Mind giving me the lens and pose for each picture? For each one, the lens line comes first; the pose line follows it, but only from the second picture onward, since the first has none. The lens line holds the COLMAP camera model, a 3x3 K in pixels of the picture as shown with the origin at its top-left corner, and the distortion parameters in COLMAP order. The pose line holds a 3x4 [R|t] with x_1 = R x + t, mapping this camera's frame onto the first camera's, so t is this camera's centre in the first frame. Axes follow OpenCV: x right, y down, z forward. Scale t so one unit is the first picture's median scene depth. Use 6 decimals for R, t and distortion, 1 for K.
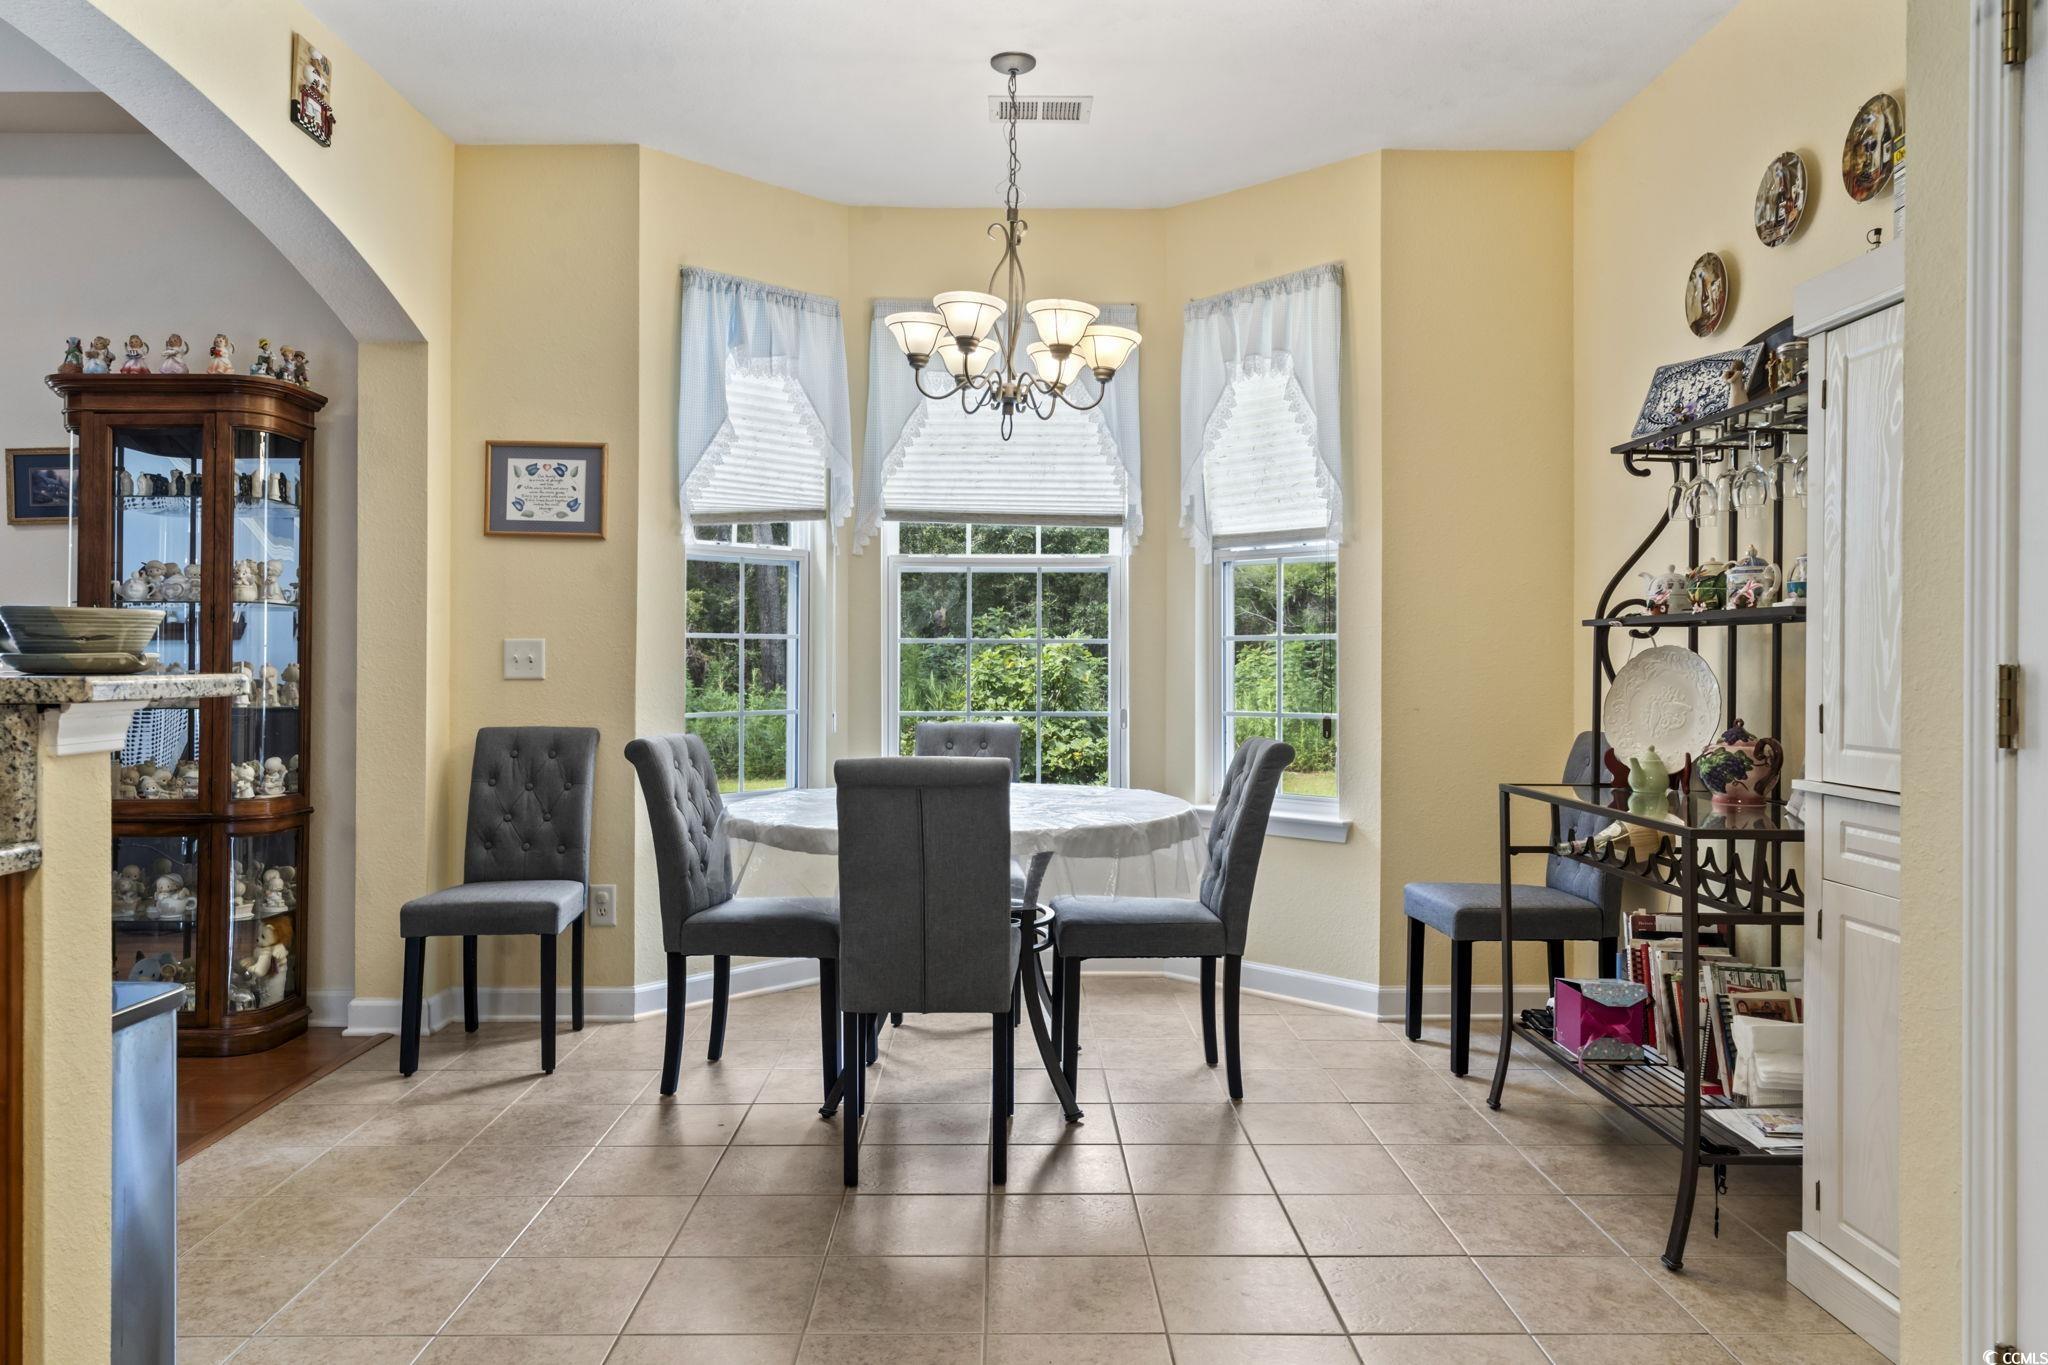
lens RADIAL K [[970.1, 0, 1033.1], [0, 970.1, 665.3], [0, 0, 1]] dist [-0.004596, 0.000309]
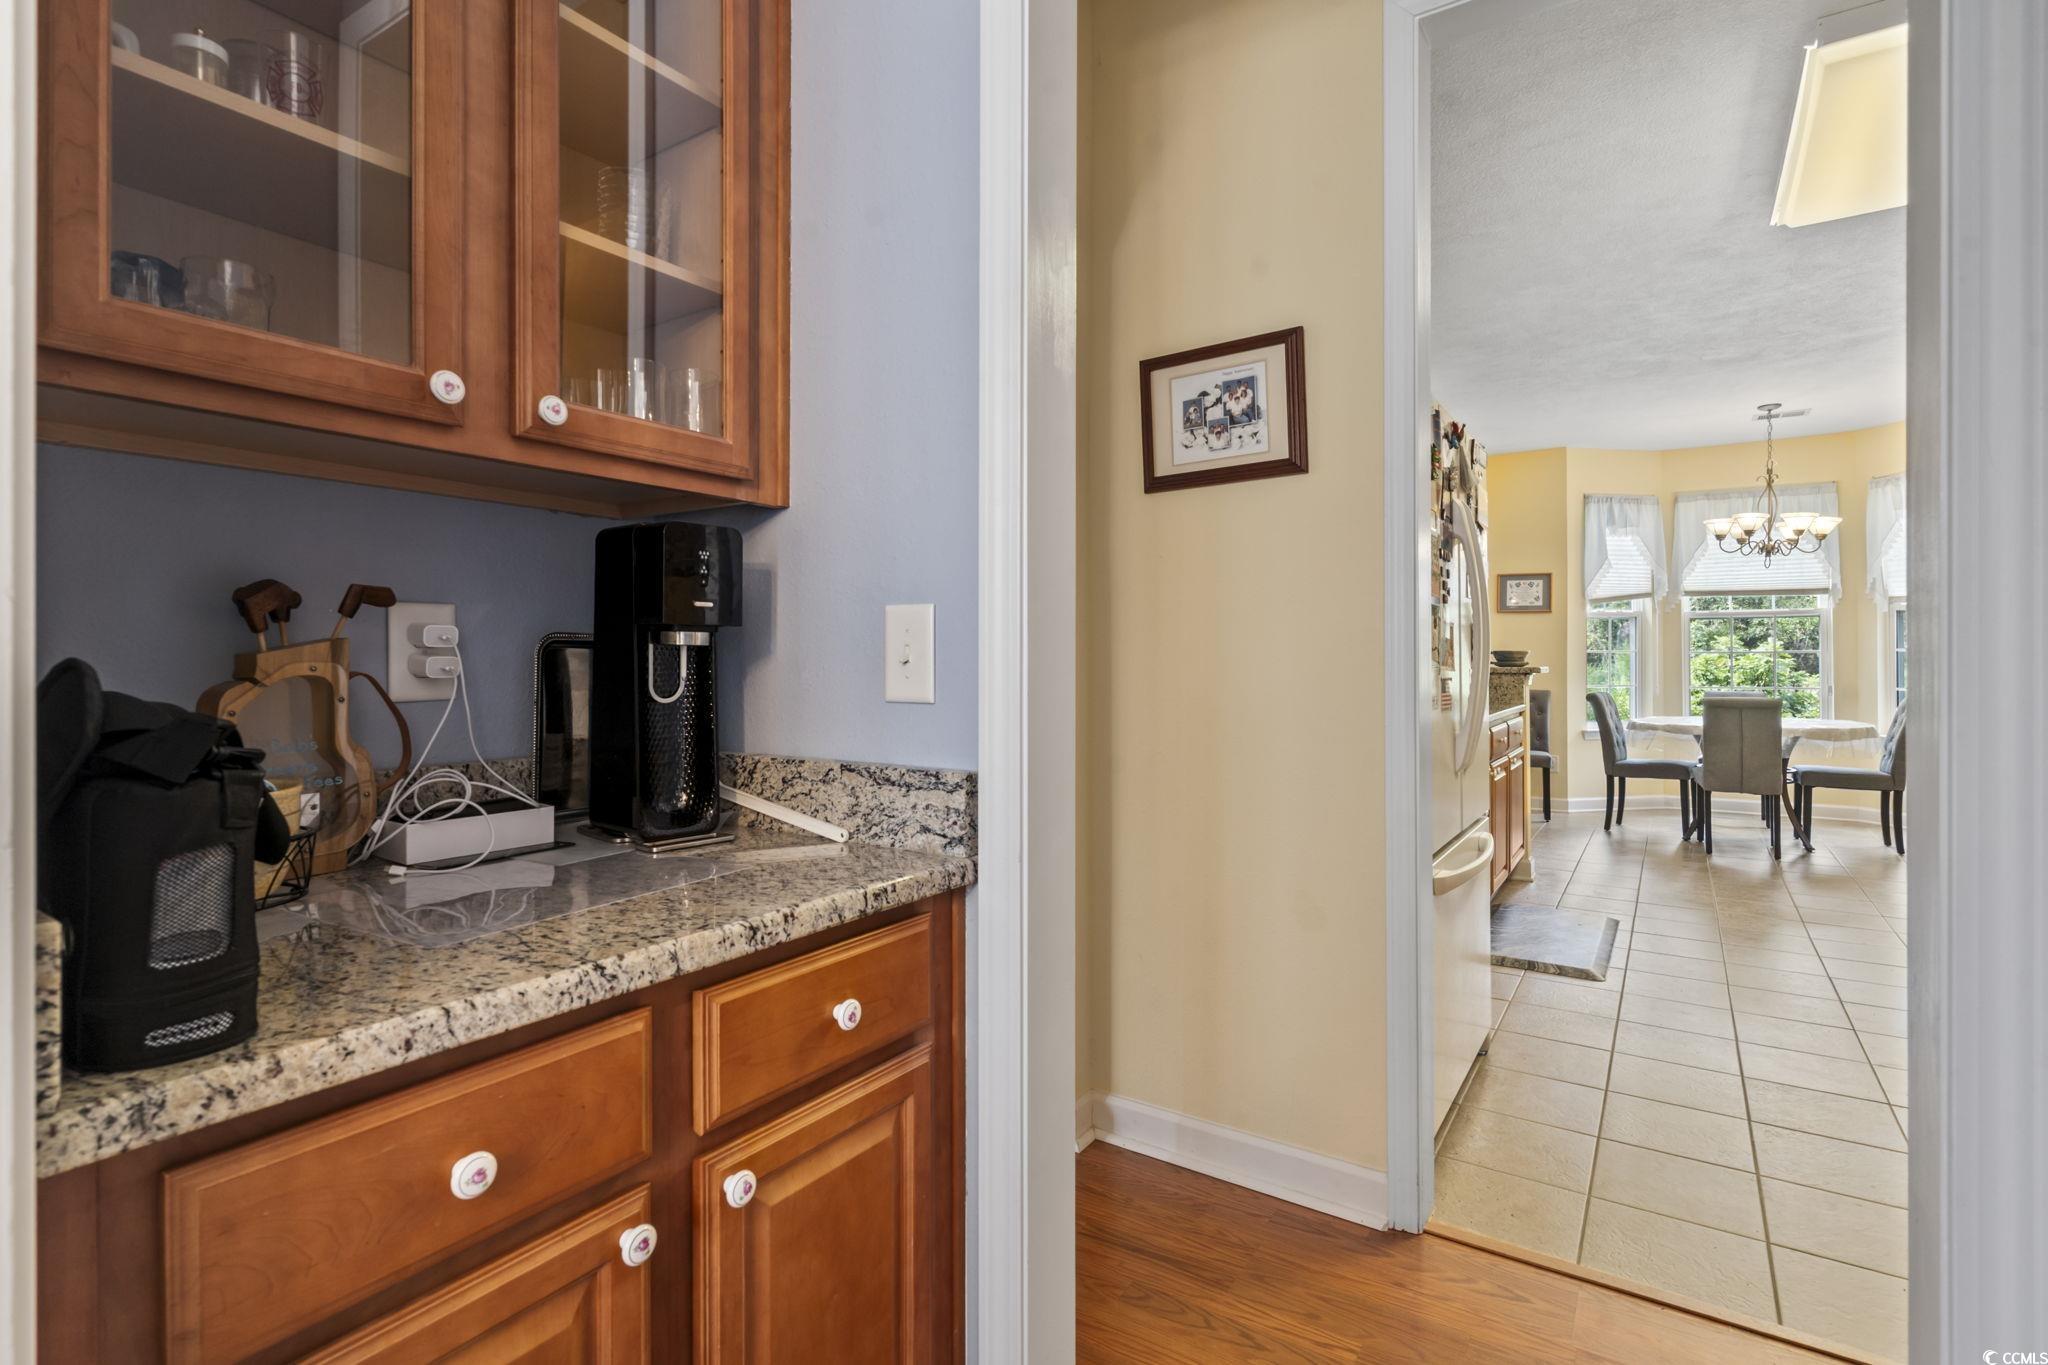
lens RADIAL K [[970.1, 0, 1014.3], [0, 970.1, 658.0], [0, 0, 1]] dist [-0.004596, 0.000309]
pose [[0.834452, -0.007488, -0.551029, -0.232719], [0.003424, 0.999959, -0.008403, -0.001227], [0.551069, 0.005126, 0.834444, -1.749086]]
